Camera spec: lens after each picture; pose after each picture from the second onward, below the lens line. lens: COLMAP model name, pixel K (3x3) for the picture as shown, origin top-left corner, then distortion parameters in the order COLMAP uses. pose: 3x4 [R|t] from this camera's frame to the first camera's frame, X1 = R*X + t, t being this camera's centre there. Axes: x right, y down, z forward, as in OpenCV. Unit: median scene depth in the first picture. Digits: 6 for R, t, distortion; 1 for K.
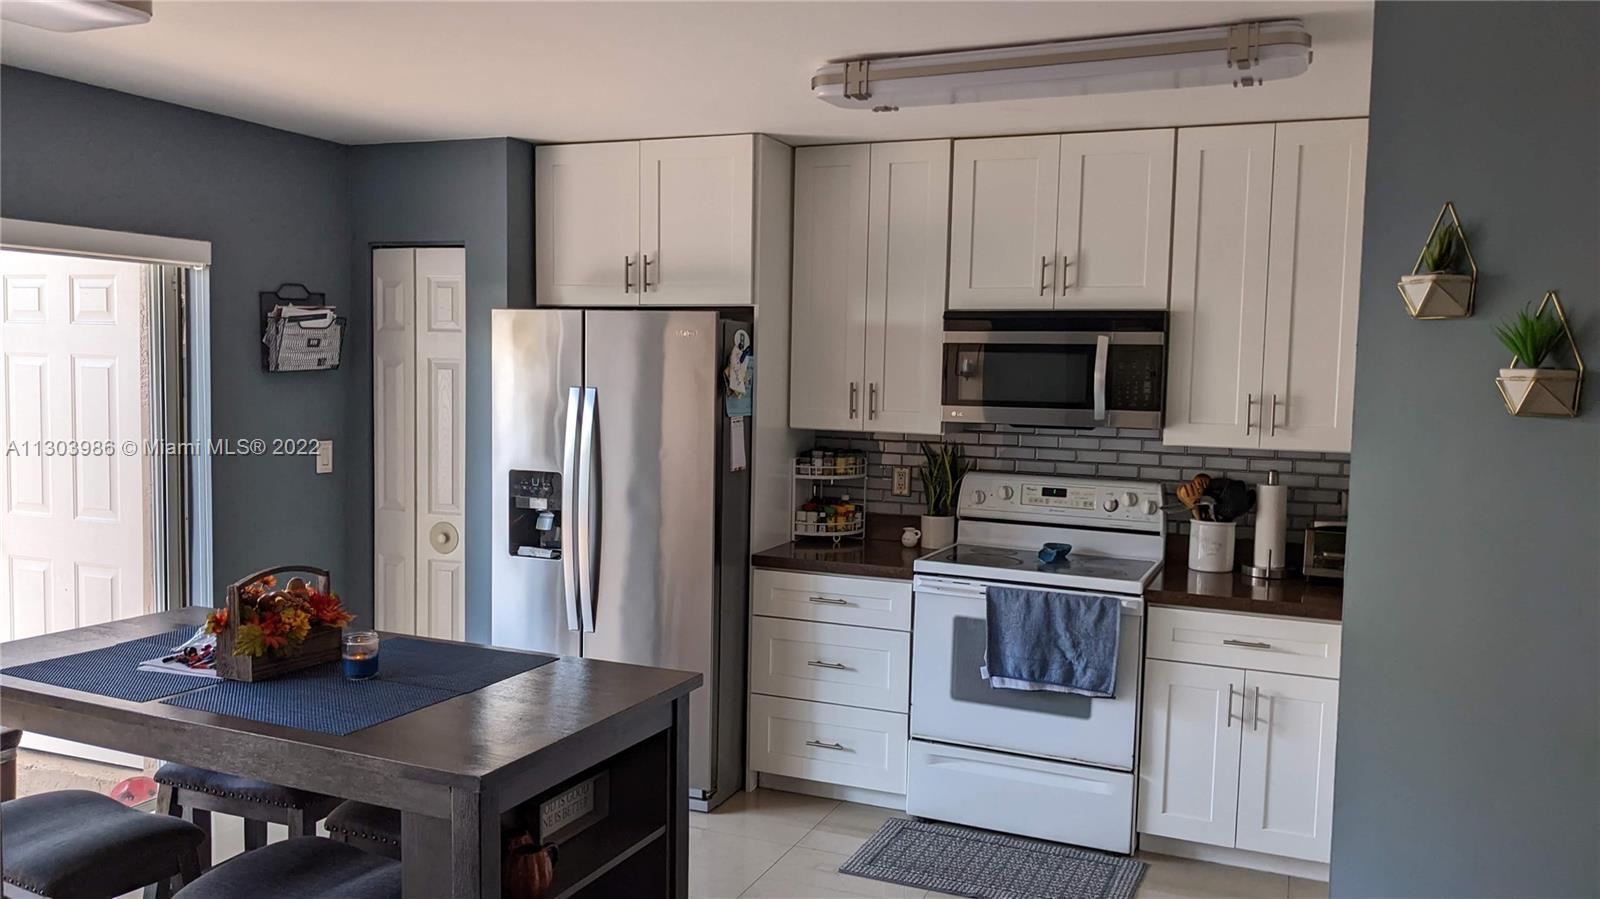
lens RADIAL K [[1249.8, 0, 796.3], [0, 1249.8, 442.1], [0, 0, 1]] dist [0.008344, -0.028056]
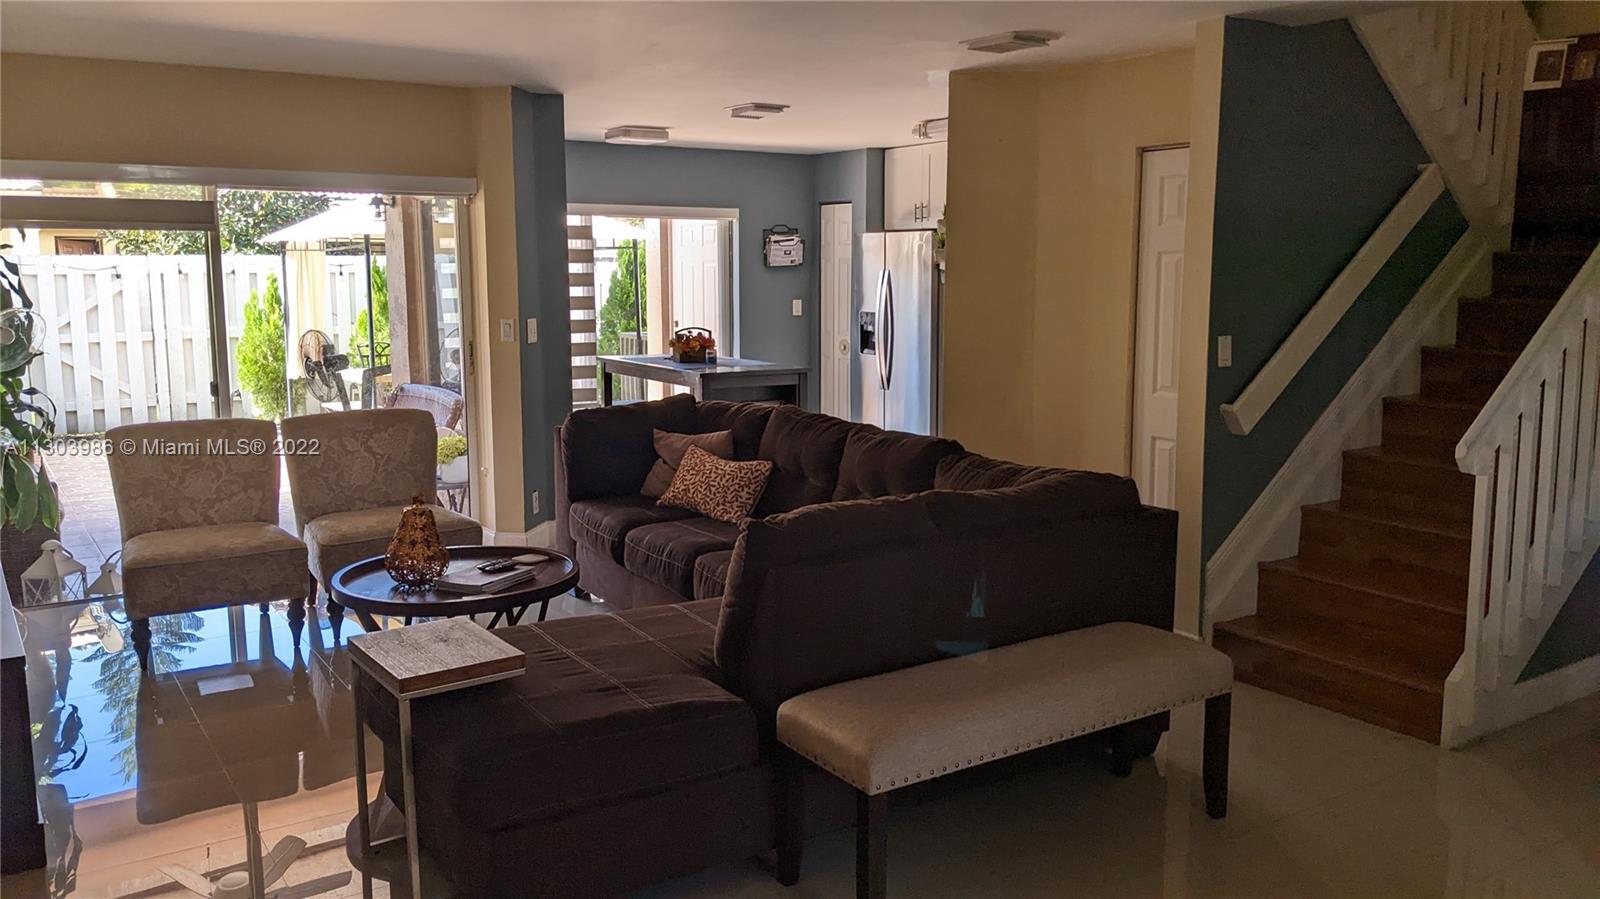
lens RADIAL K [[1249.8, 0, 796.4], [0, 1249.8, 447.5], [0, 0, 1]] dist [0.008344, -0.028056]
pose [[0.825557, 0.058507, -0.561277, 0.867975], [-0.015810, 0.996618, 0.080633, 0.082300], [0.564097, -0.057694, 0.823690, -0.788605]]
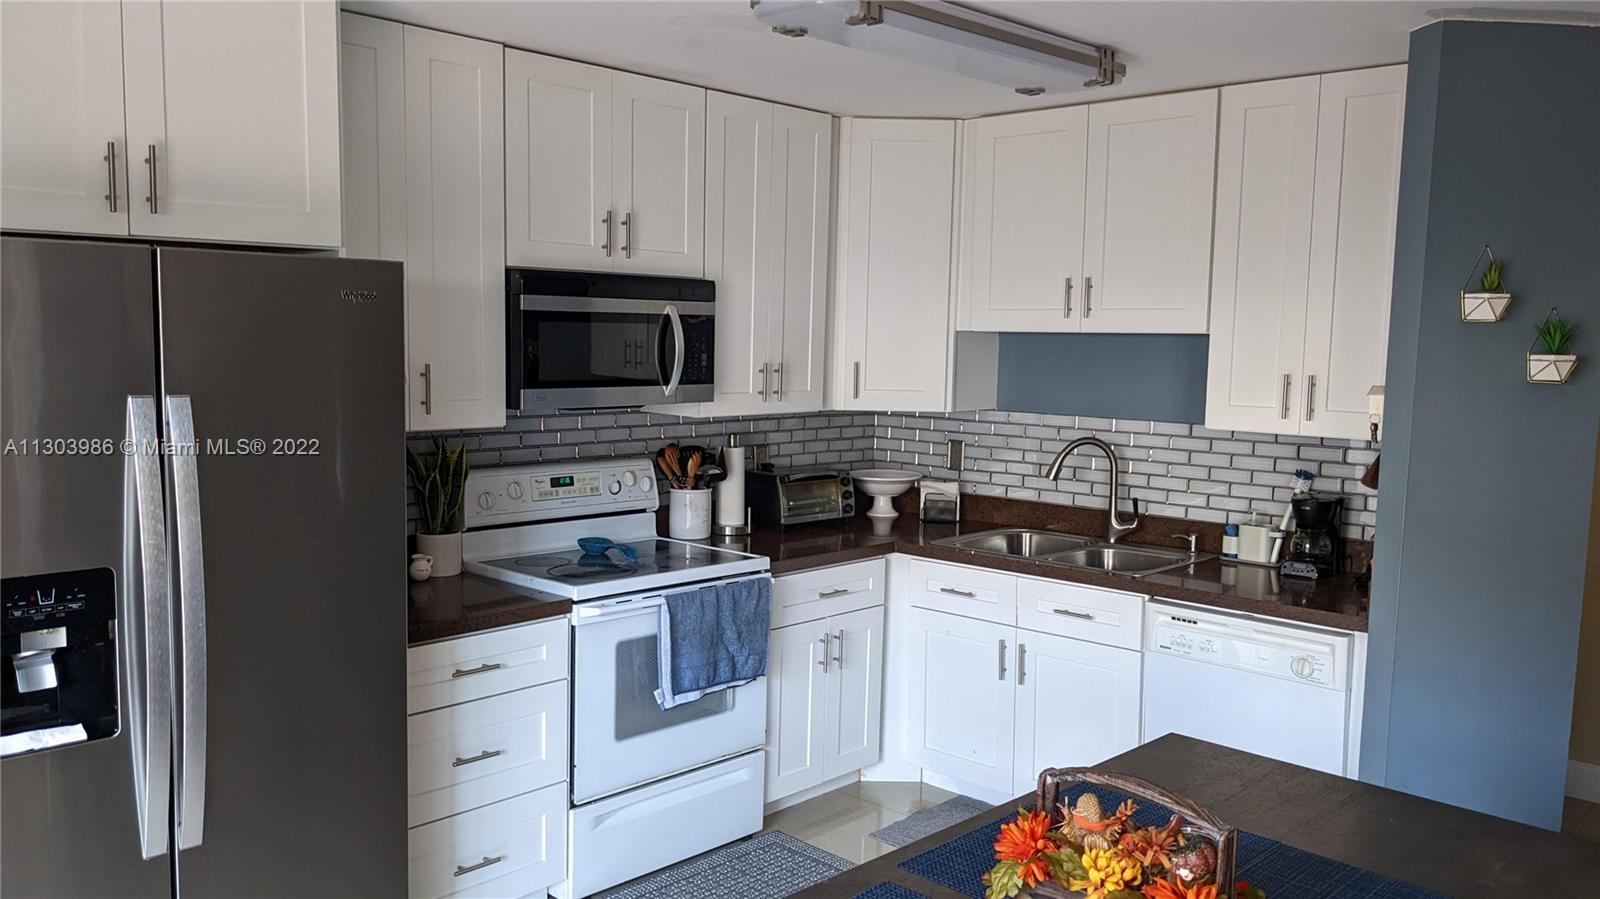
lens RADIAL K [[1211.5, 0, 798.2], [0, 1211.5, 458.0], [0, 0, 1]] dist [0.082200, 0.000566]
pose [[0.373636, -0.112720, 0.920701, -0.523187], [0.049364, 0.993599, 0.101612, -0.055641], [-0.926261, 0.007484, 0.376809, 0.540702]]
